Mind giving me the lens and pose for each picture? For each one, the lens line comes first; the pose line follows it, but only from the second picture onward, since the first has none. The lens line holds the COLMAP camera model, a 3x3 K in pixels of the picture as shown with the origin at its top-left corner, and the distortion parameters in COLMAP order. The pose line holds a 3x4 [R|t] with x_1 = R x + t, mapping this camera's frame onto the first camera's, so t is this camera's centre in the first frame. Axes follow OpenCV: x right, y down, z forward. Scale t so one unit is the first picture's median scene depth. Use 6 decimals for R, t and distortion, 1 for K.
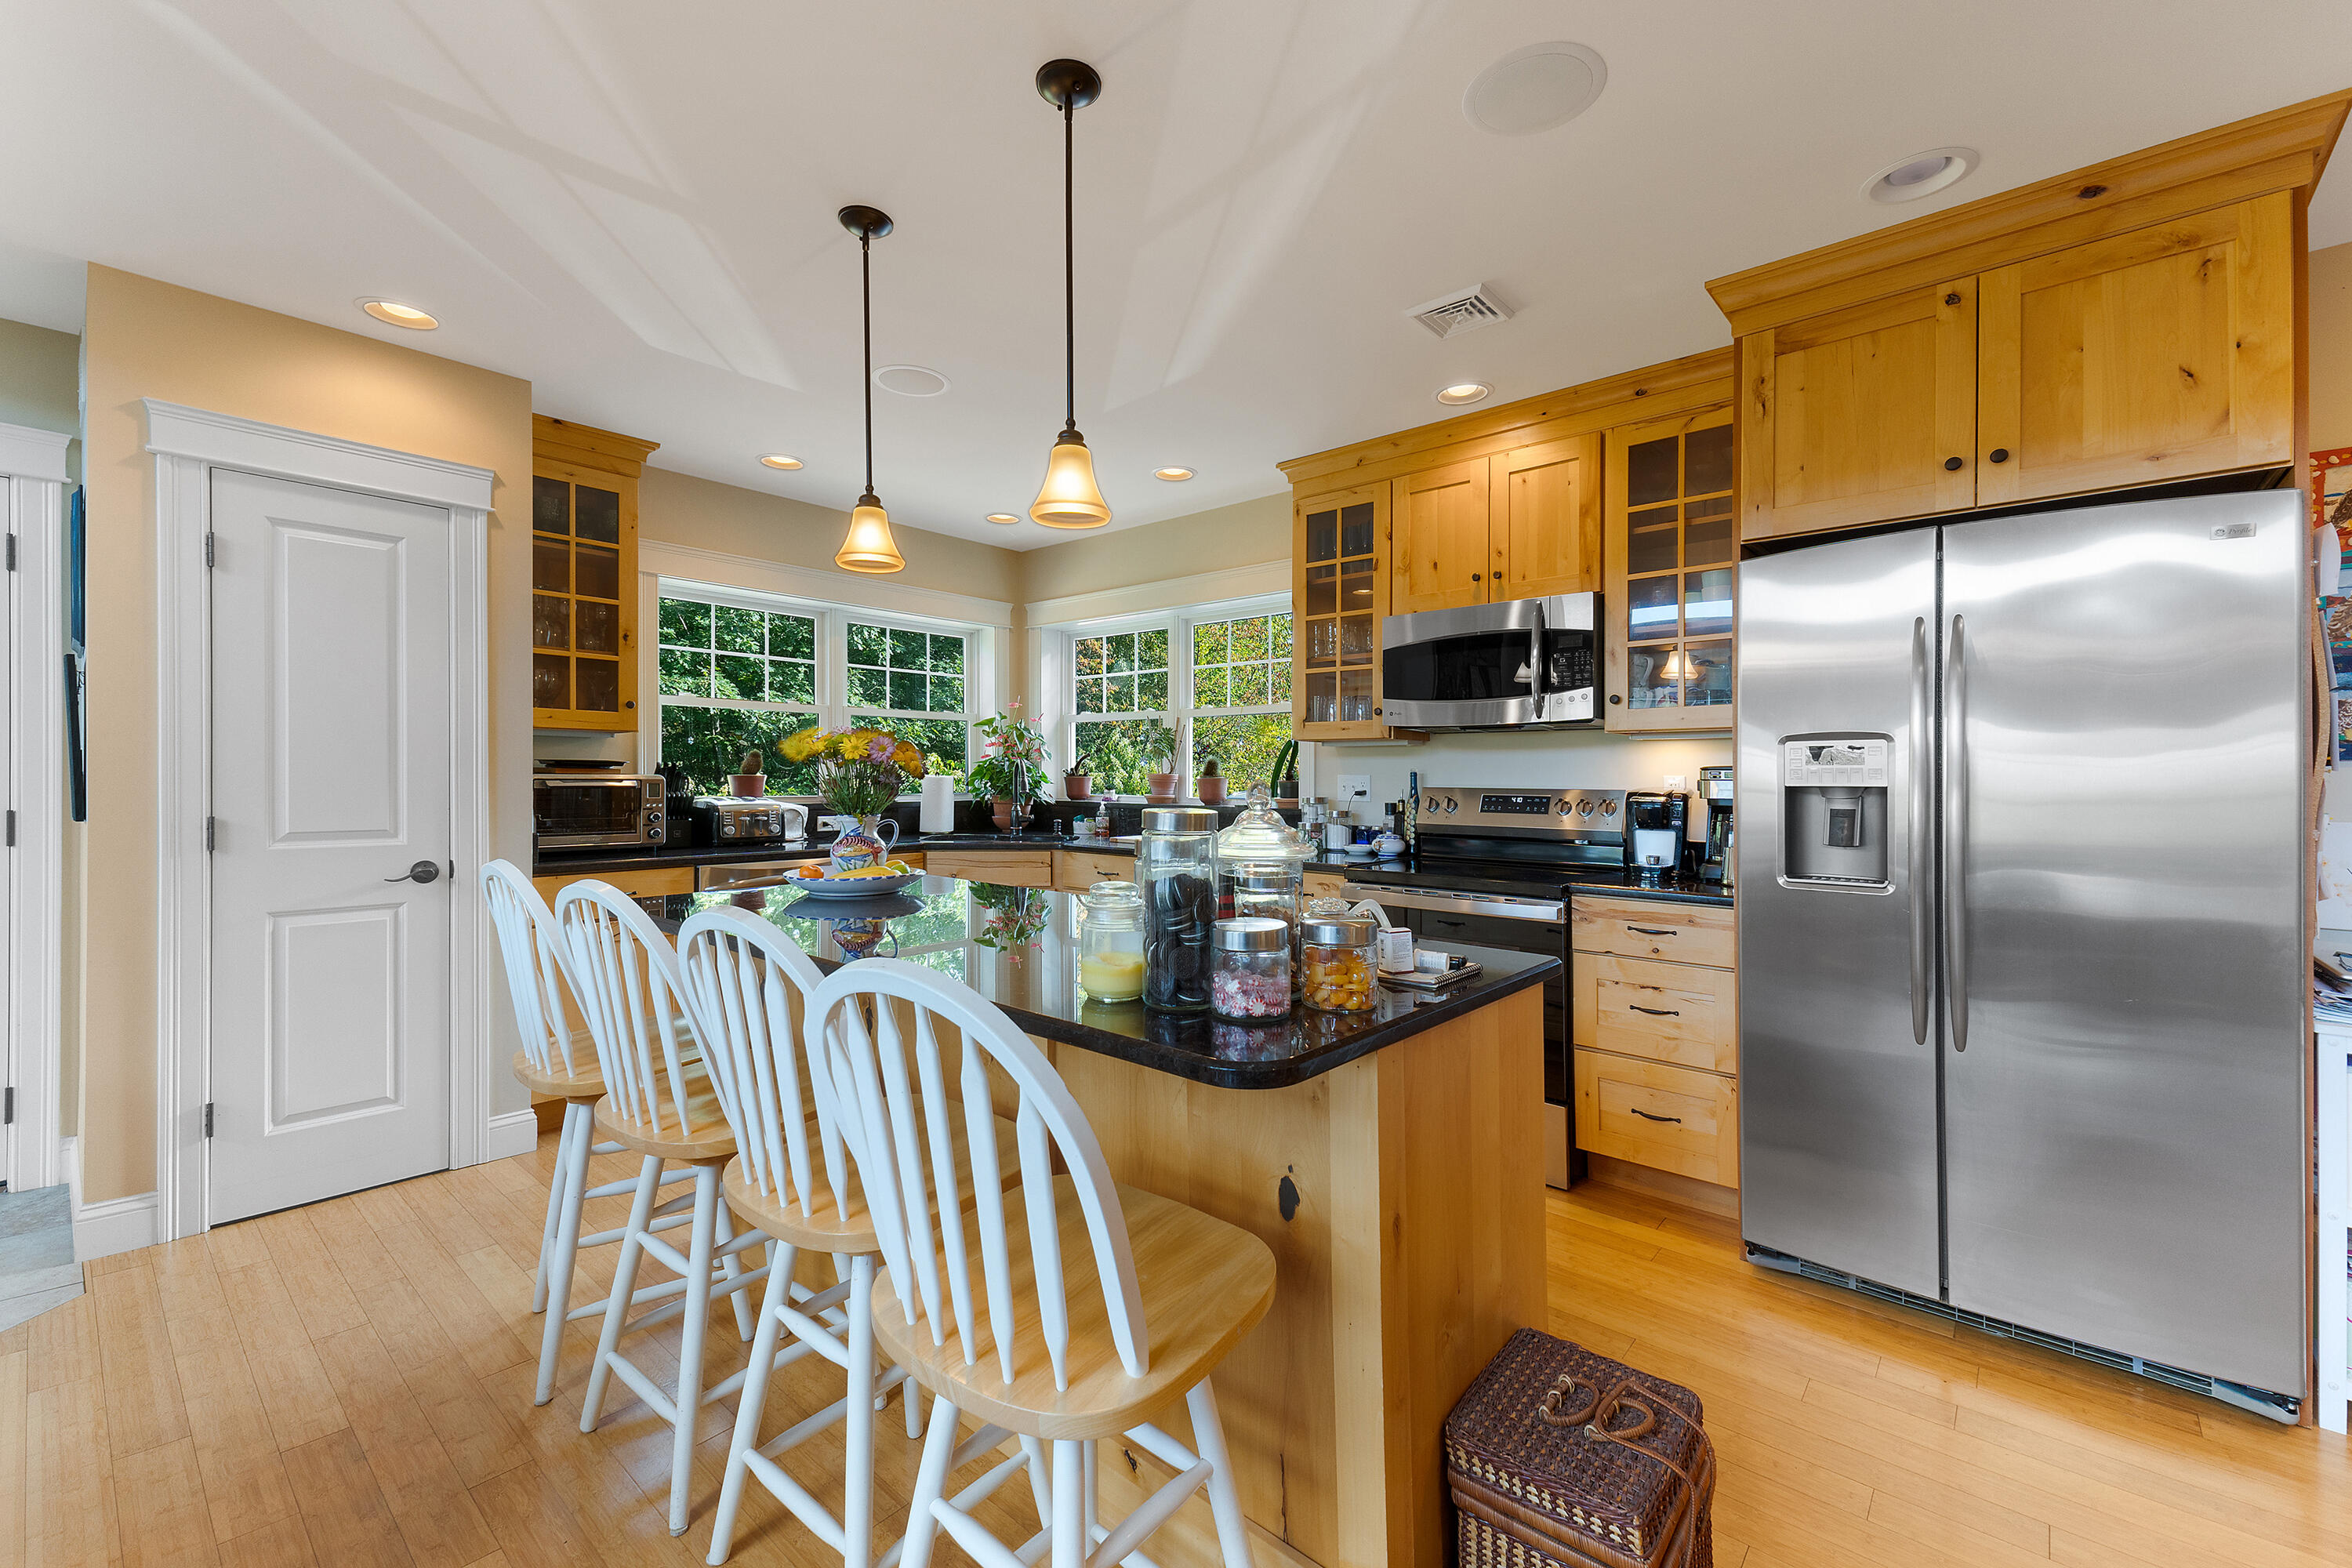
lens RADIAL K [[968.6, 0, 1191.5], [0, 968.6, 782.3], [0, 0, 1]] dist [0.019848, -0.002440]
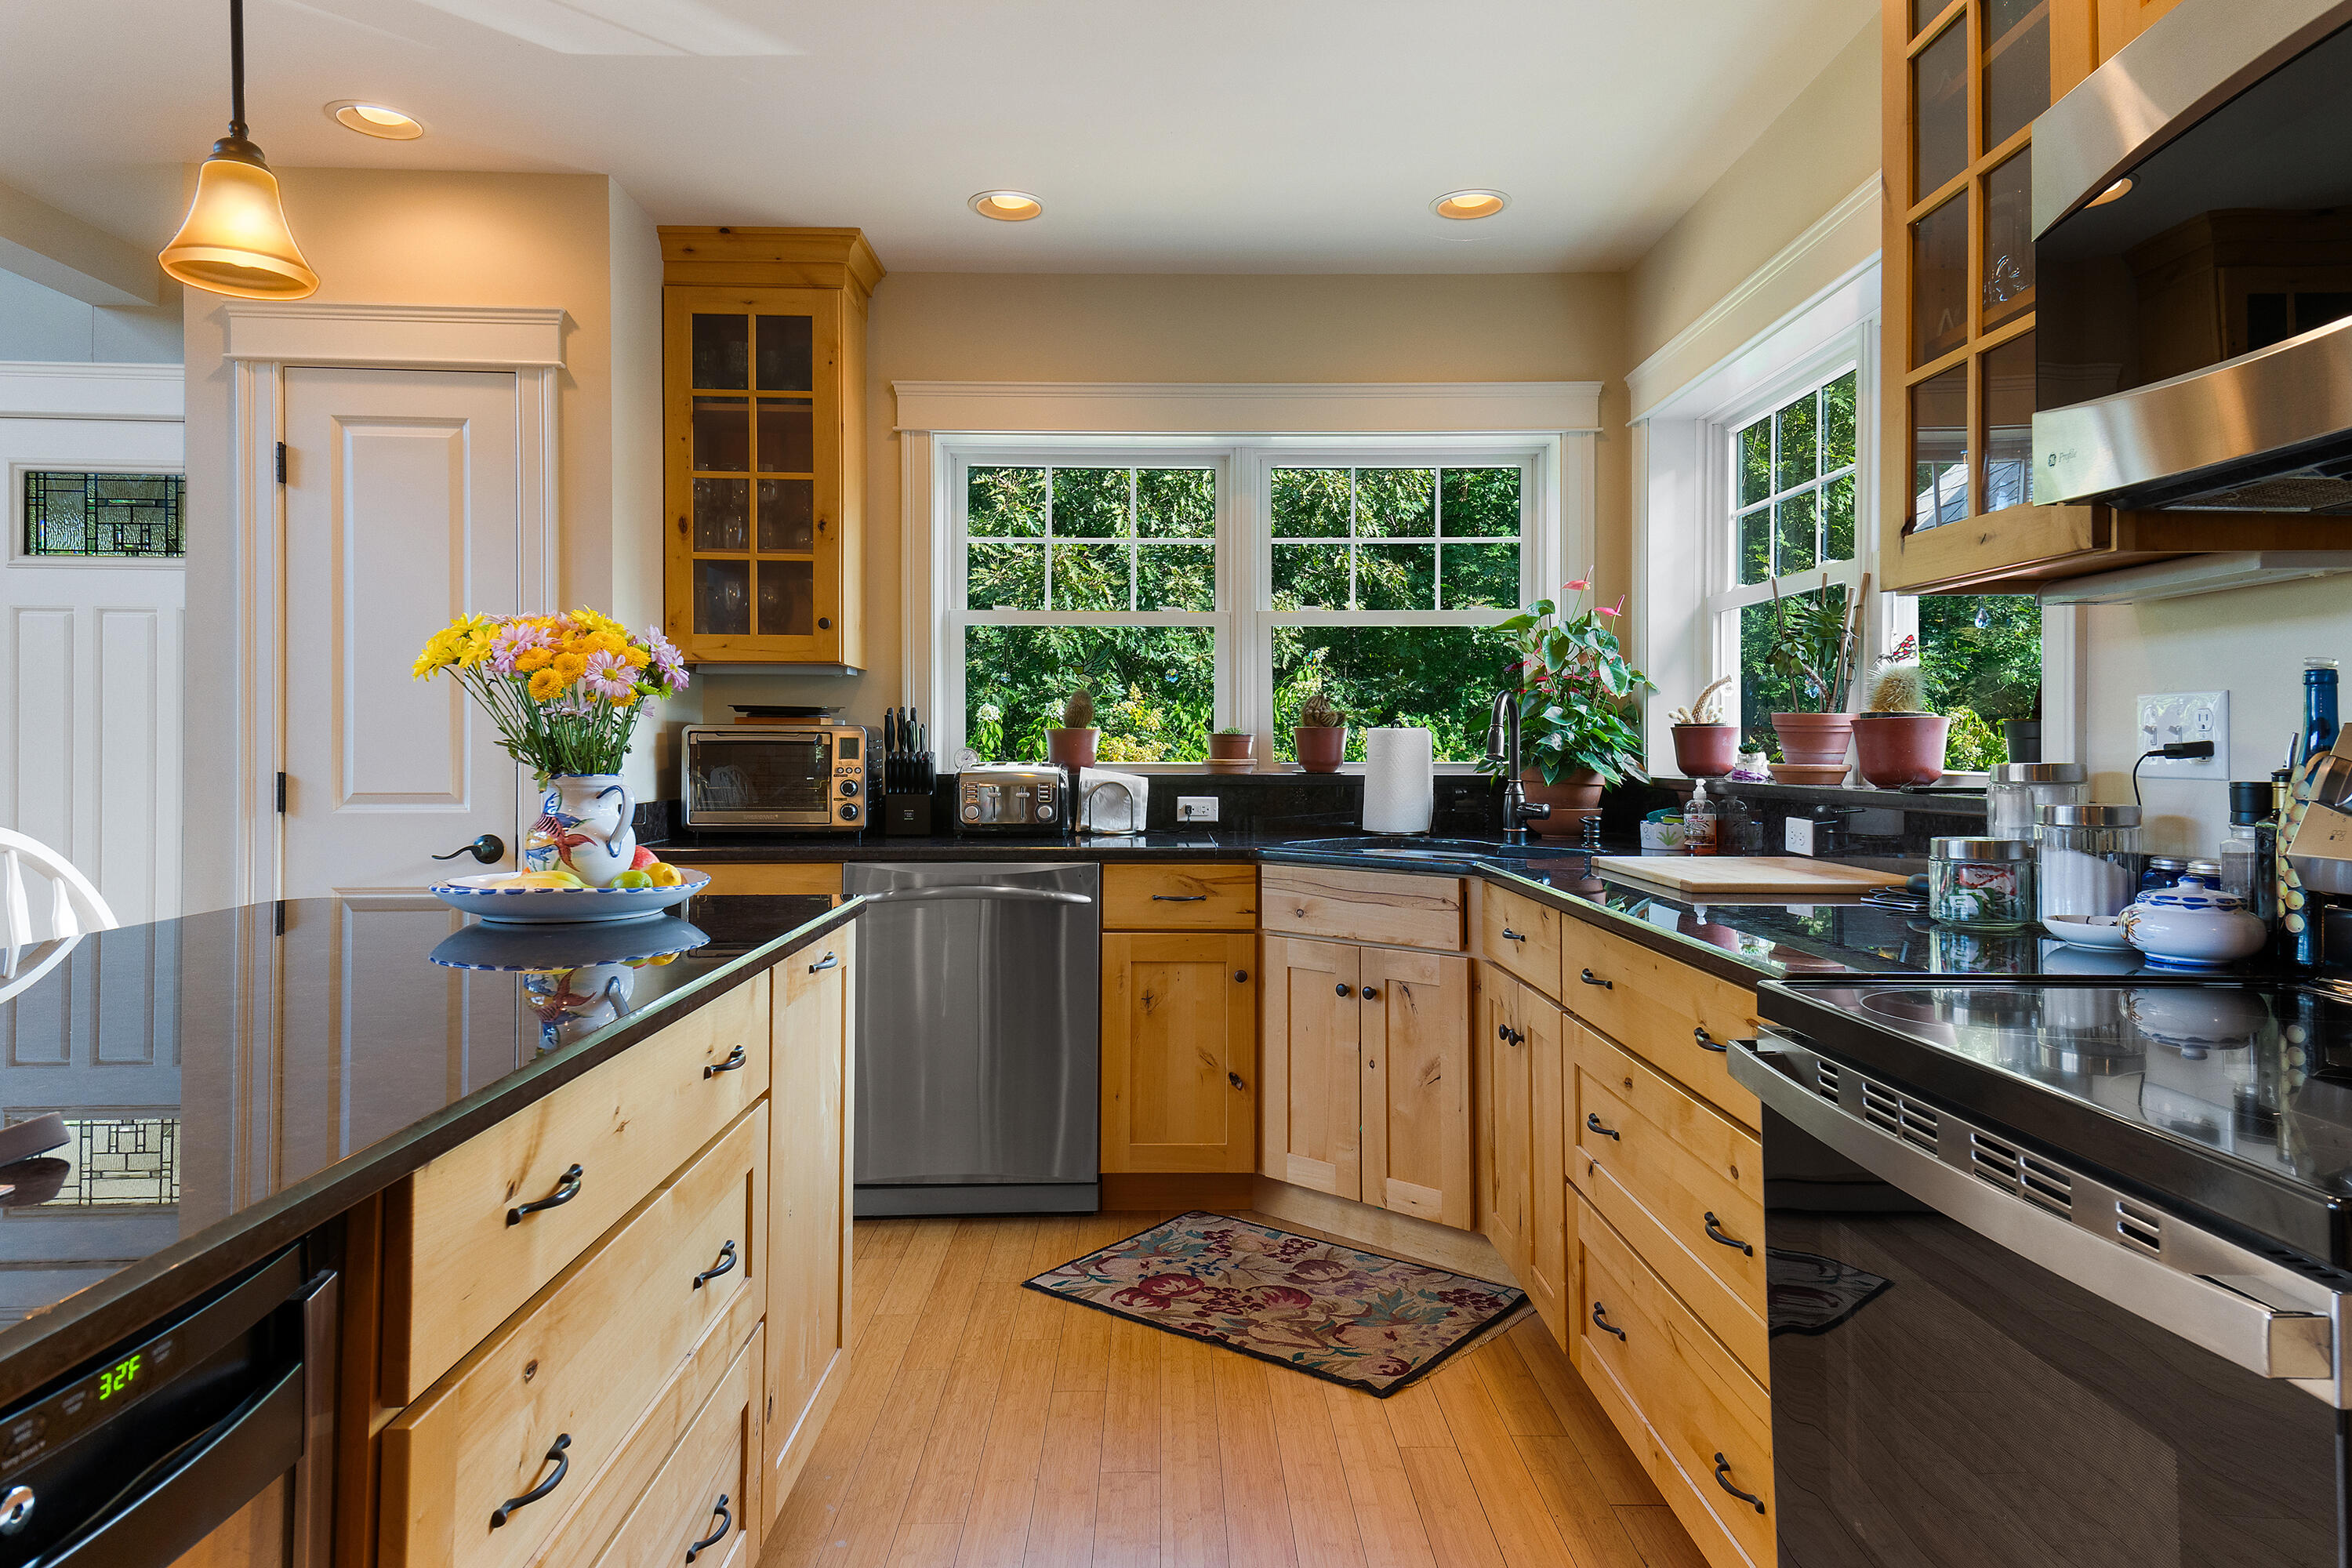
lens RADIAL K [[1440.0, 0, 1174.9], [0, 1440.0, 764.8], [0, 0, 1]] dist [0.067845, 0.001560]
pose [[0.662243, 0.001987, -0.749286, 0.433279], [-0.001474, 0.999998, 0.001349, 0.022379], [0.749287, 0.000211, 0.662245, 0.637648]]
